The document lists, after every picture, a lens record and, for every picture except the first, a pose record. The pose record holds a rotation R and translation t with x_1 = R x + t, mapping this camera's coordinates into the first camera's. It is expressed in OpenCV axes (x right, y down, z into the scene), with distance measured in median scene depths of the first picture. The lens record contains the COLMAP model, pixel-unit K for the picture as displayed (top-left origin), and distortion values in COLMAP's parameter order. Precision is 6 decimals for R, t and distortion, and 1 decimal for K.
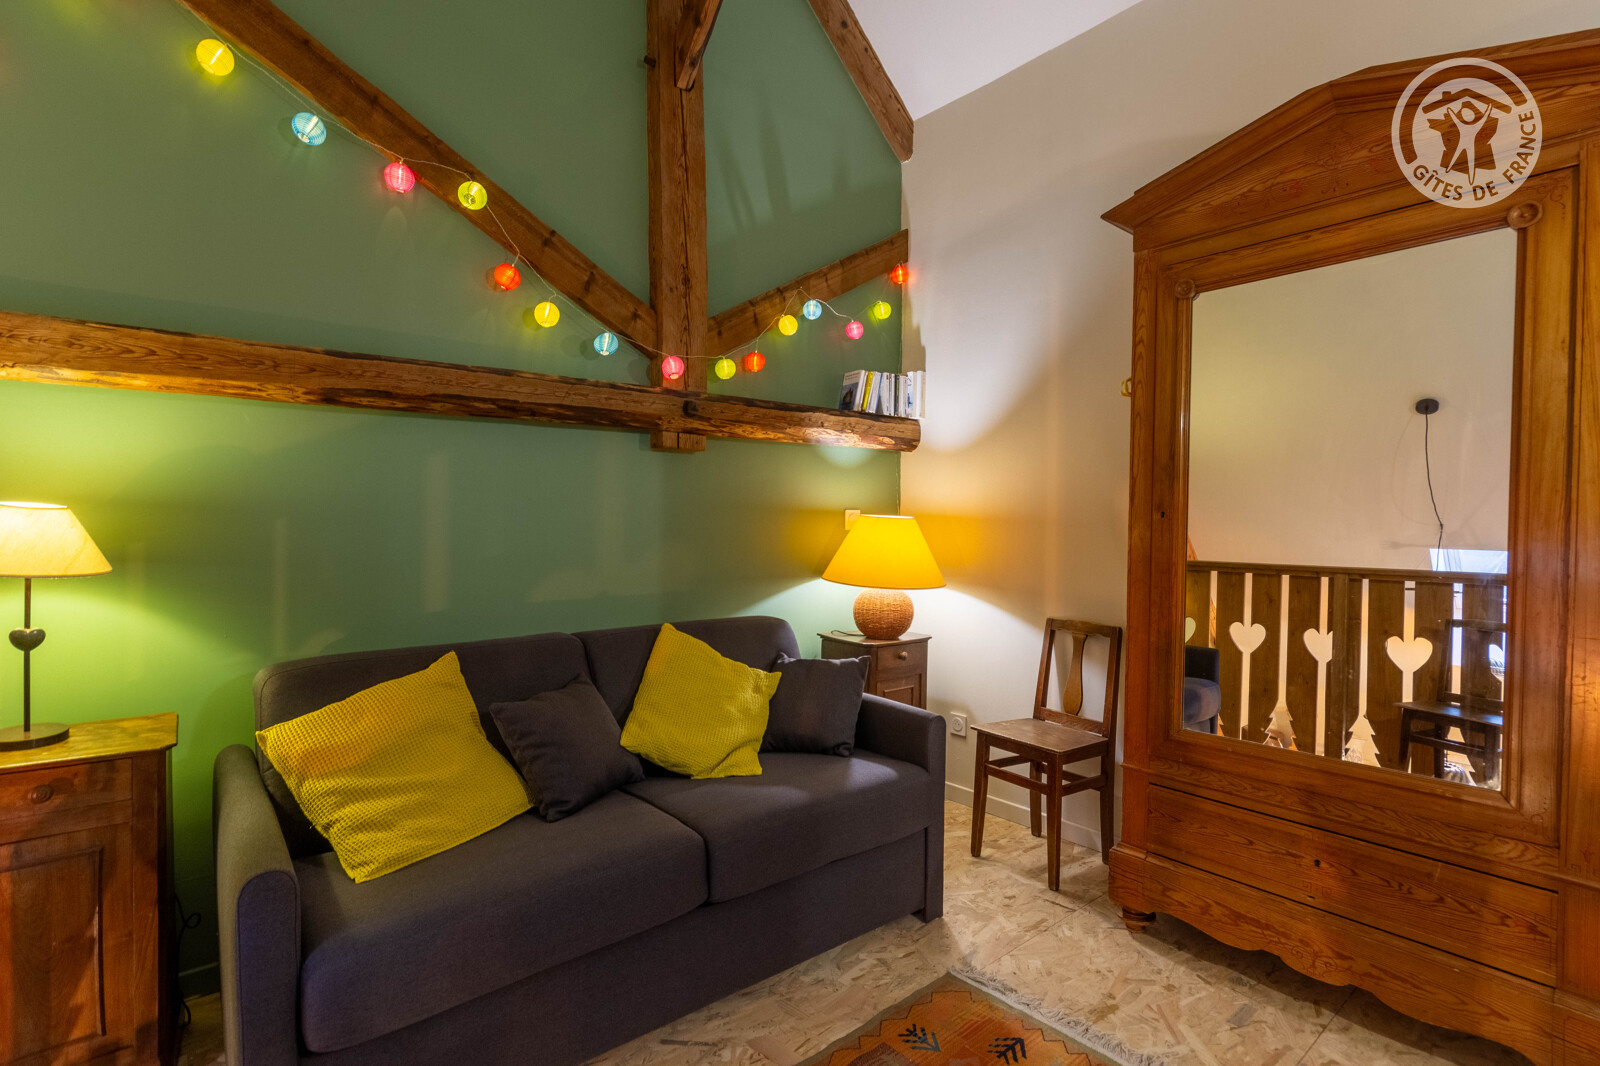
lens RADIAL K [[733.3, 0, 786.7], [0, 733.3, 534.9], [0, 0, 1]] dist [0.008122, -0.001271]
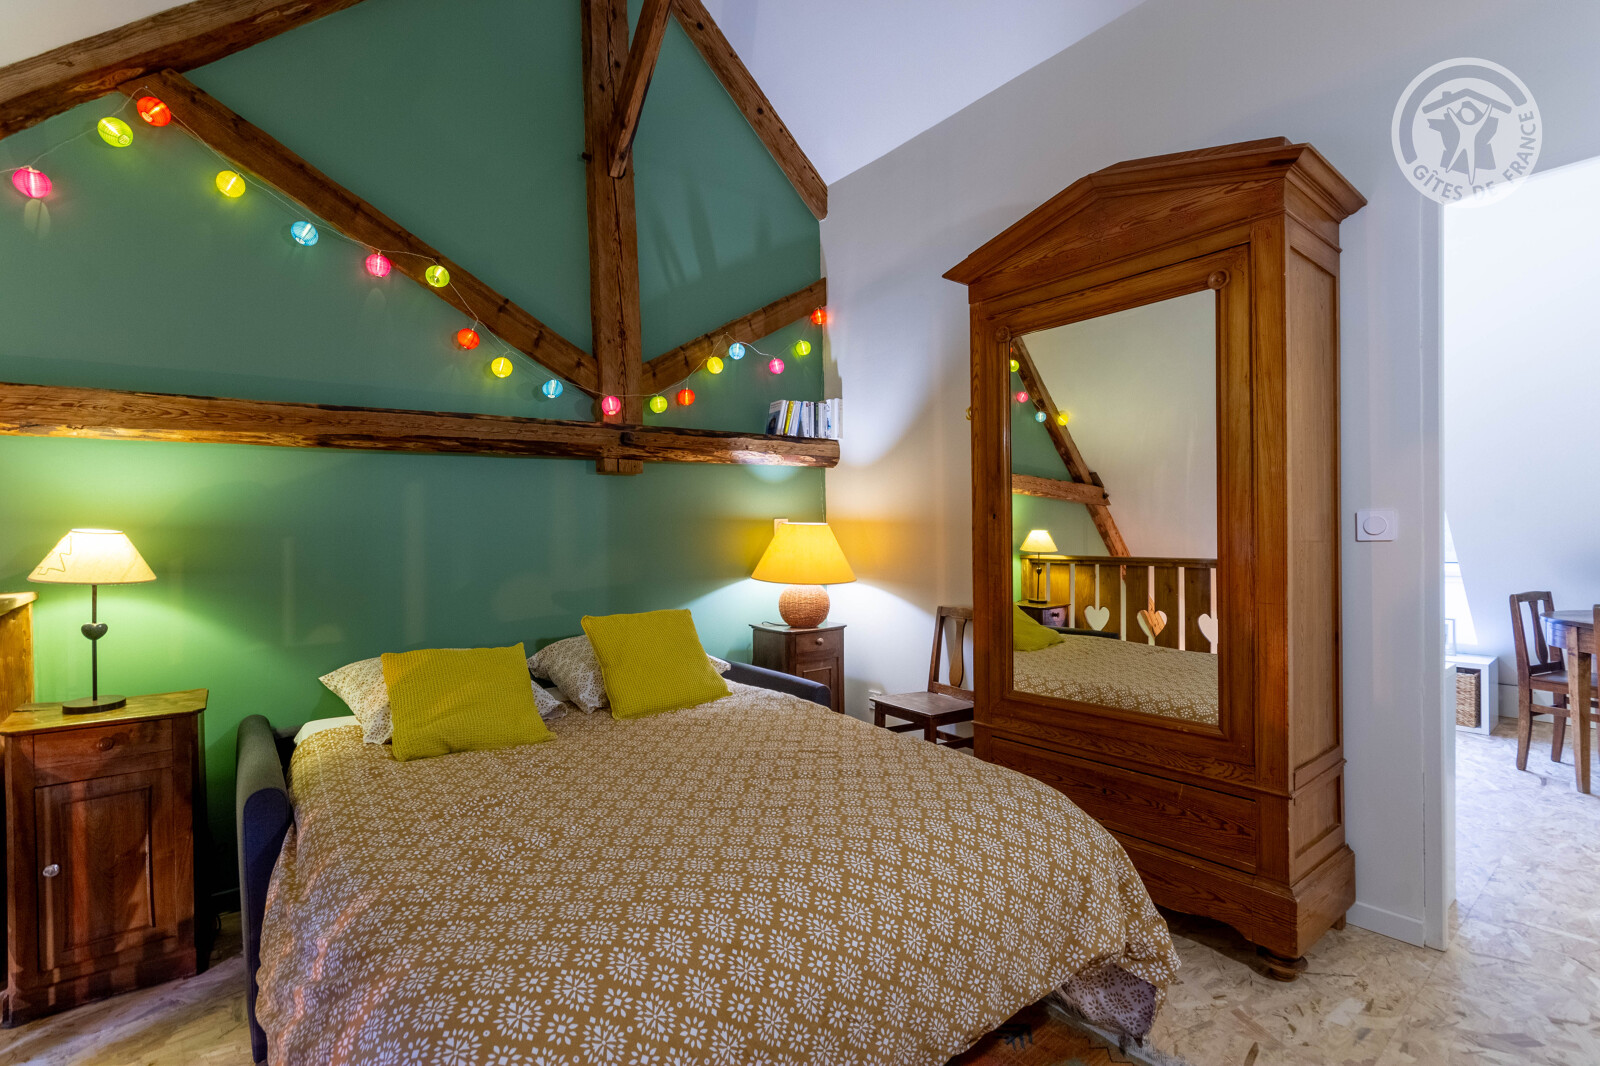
lens RADIAL K [[733.3, 0, 814.2], [0, 733.3, 534.6], [0, 0, 1]] dist [0.008122, -0.001271]
pose [[0.999432, -0.025156, -0.022427, 0.242189], [0.024831, 0.999585, -0.014634, 0.013545], [0.022785, 0.014069, 0.999641, -0.242338]]
